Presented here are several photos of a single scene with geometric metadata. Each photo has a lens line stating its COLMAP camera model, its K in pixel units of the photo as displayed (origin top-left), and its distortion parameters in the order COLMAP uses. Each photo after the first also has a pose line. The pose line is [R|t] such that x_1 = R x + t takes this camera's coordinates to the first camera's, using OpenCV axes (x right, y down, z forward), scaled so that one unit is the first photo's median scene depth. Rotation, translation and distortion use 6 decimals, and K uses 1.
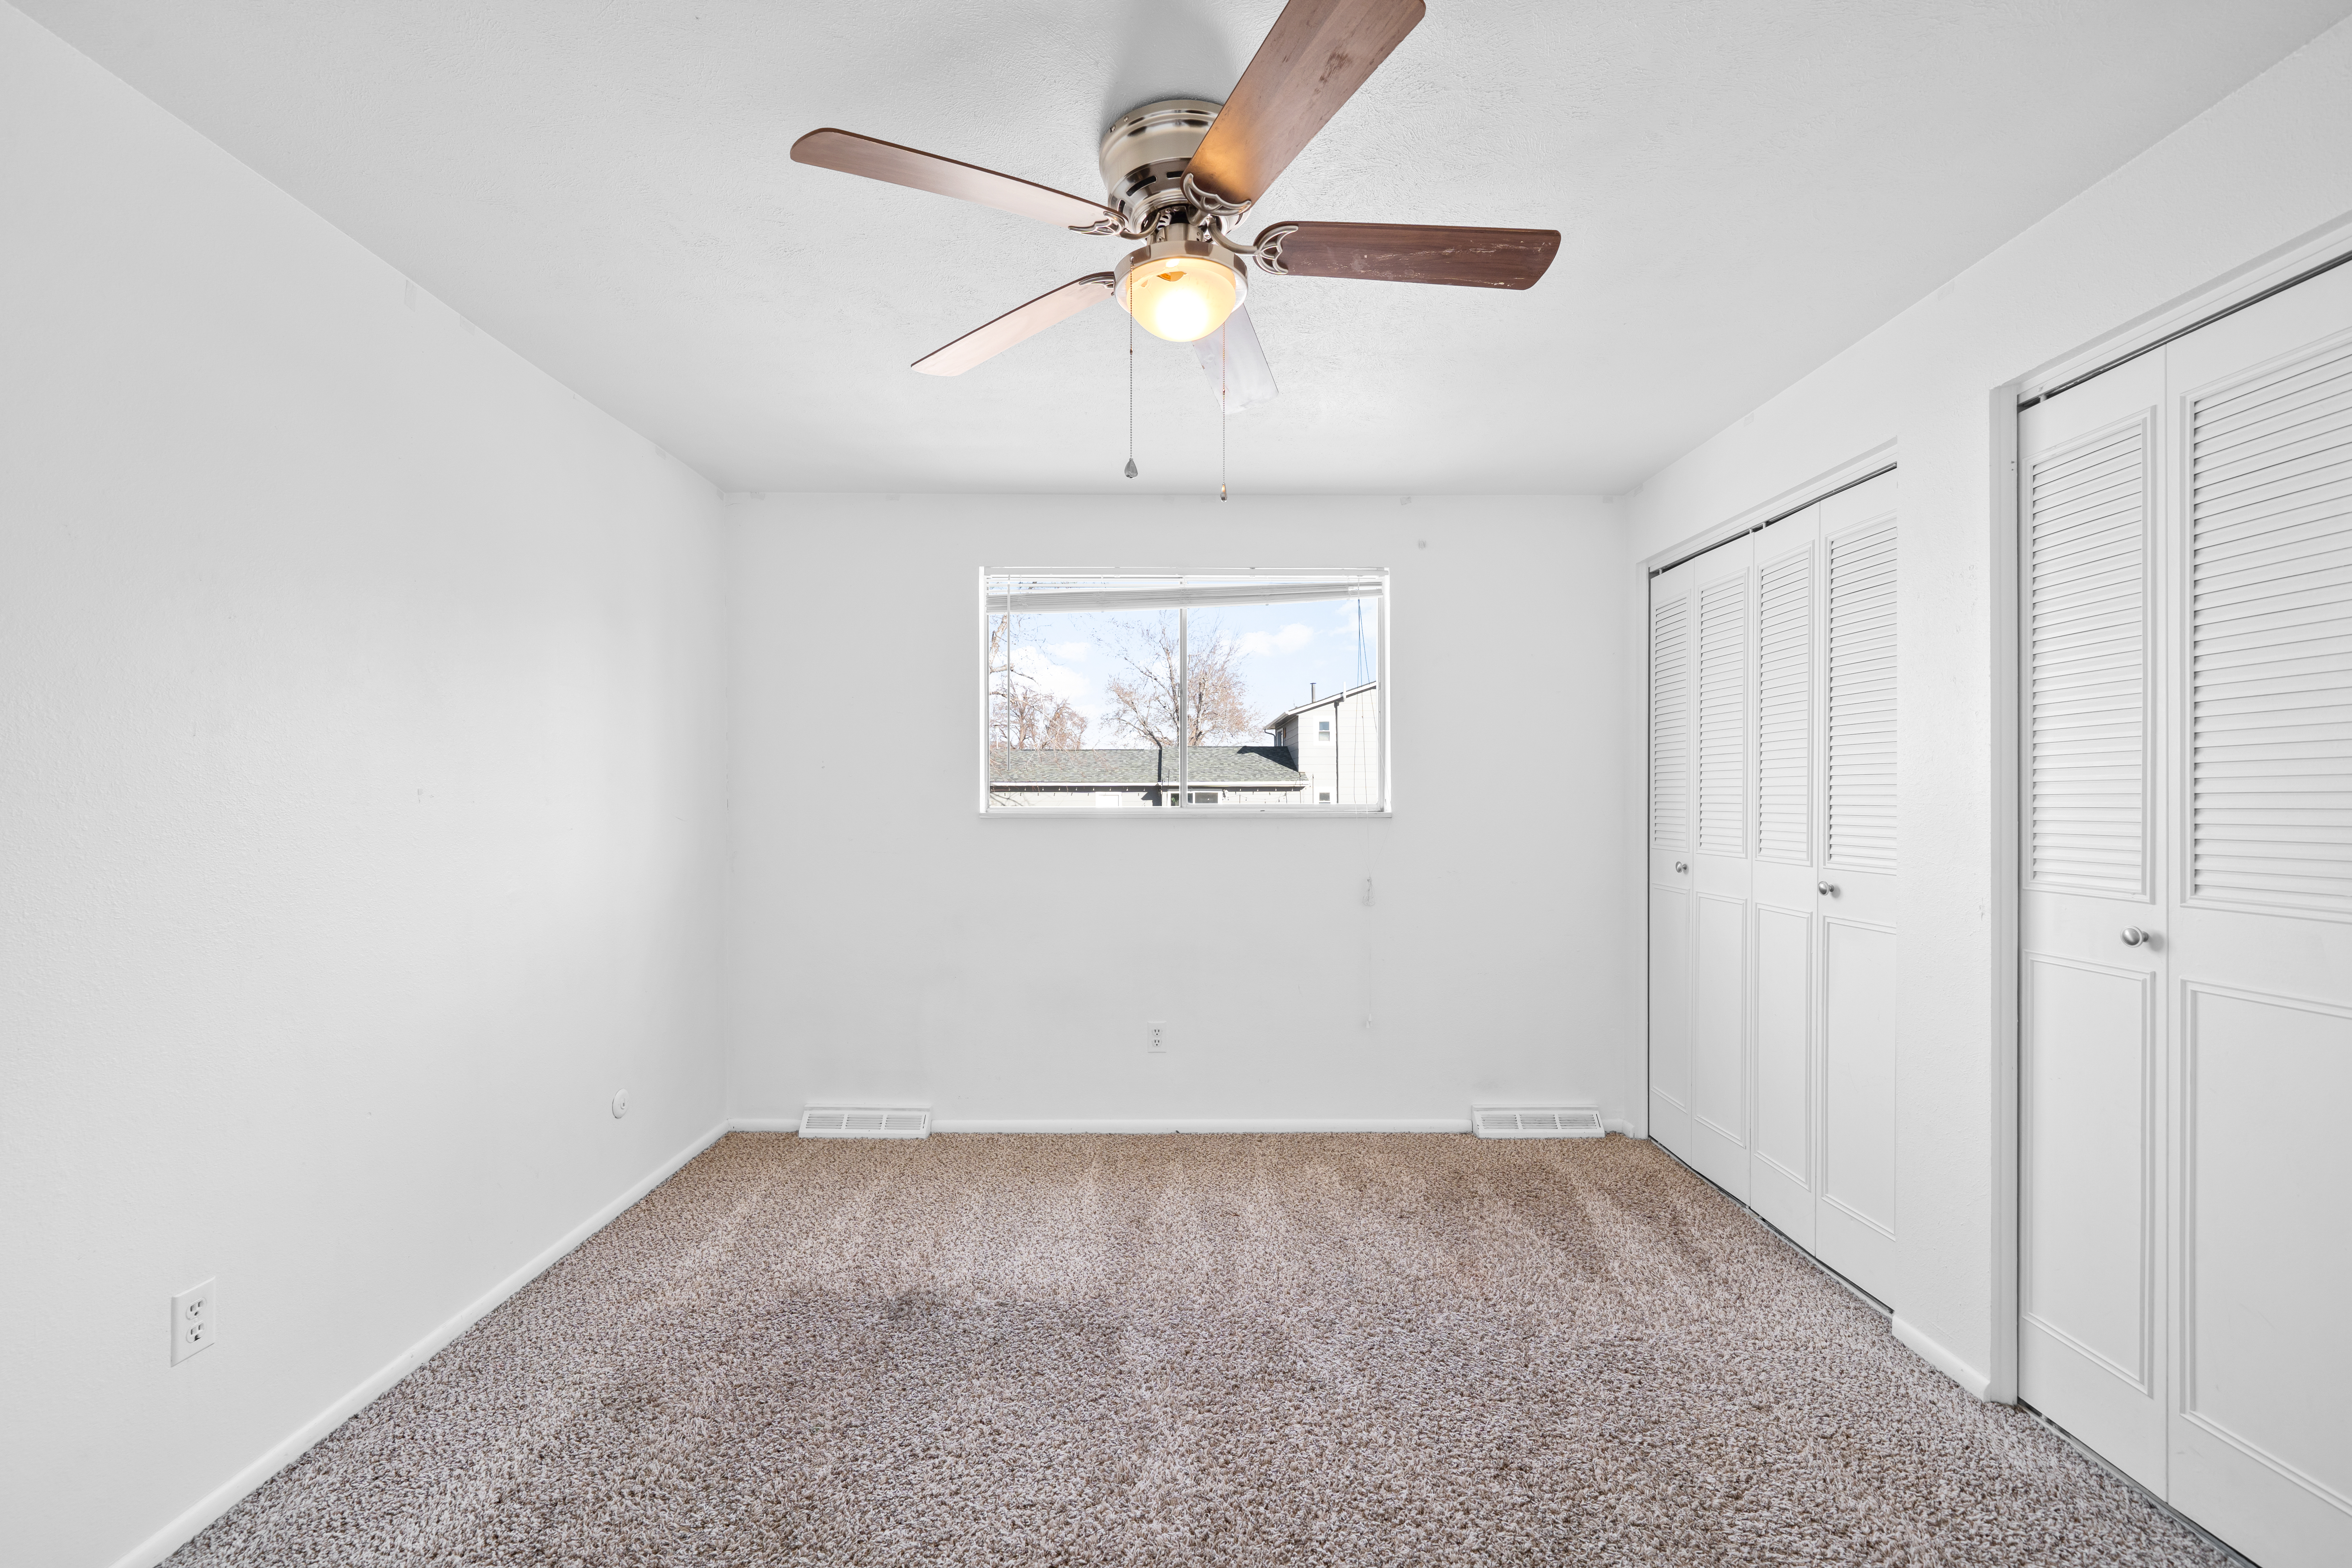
lens RADIAL K [[930.0, 0, 1170.9], [0, 930.0, 845.4], [0, 0, 1]] dist [-0.001126, -0.000094]
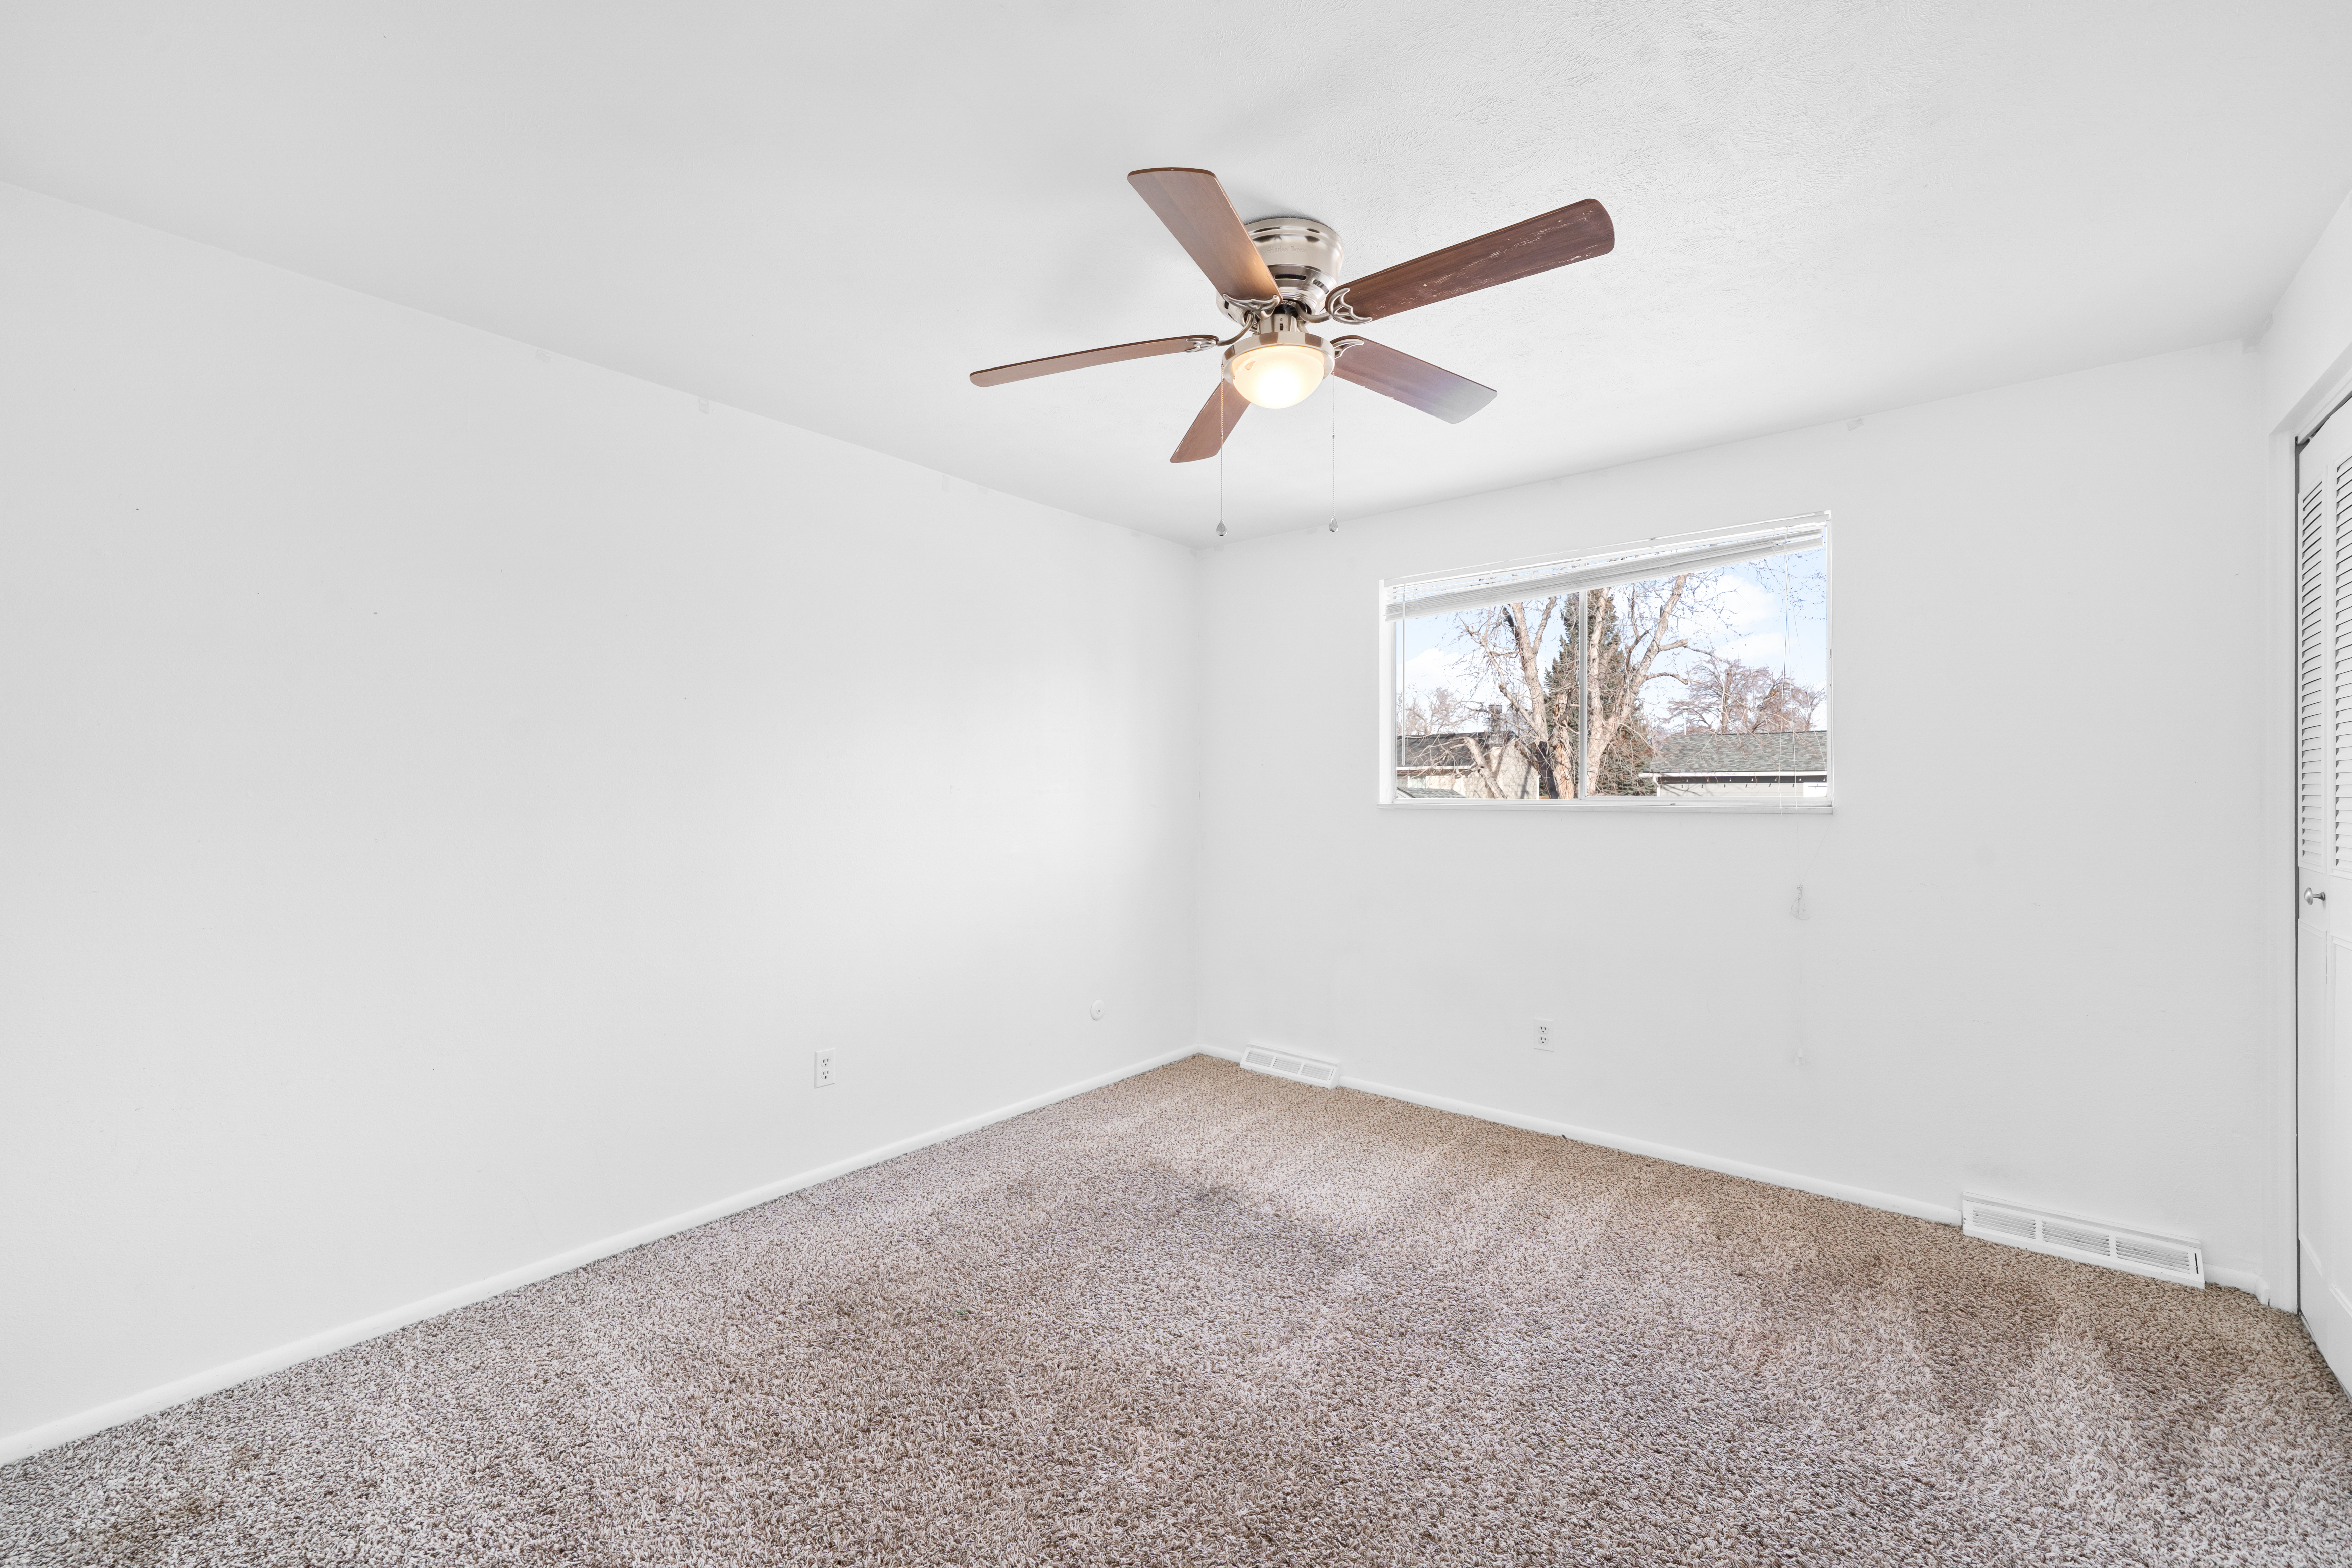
lens RADIAL K [[930.0, 0, 1170.9], [0, 930.0, 845.4], [0, 0, 1]] dist [-0.001126, -0.000094]
pose [[0.770104, 0.036923, -0.636848, 0.316508], [-0.031688, 0.999305, 0.019619, 0.000402], [0.637130, 0.005072, 0.770739, -0.005007]]
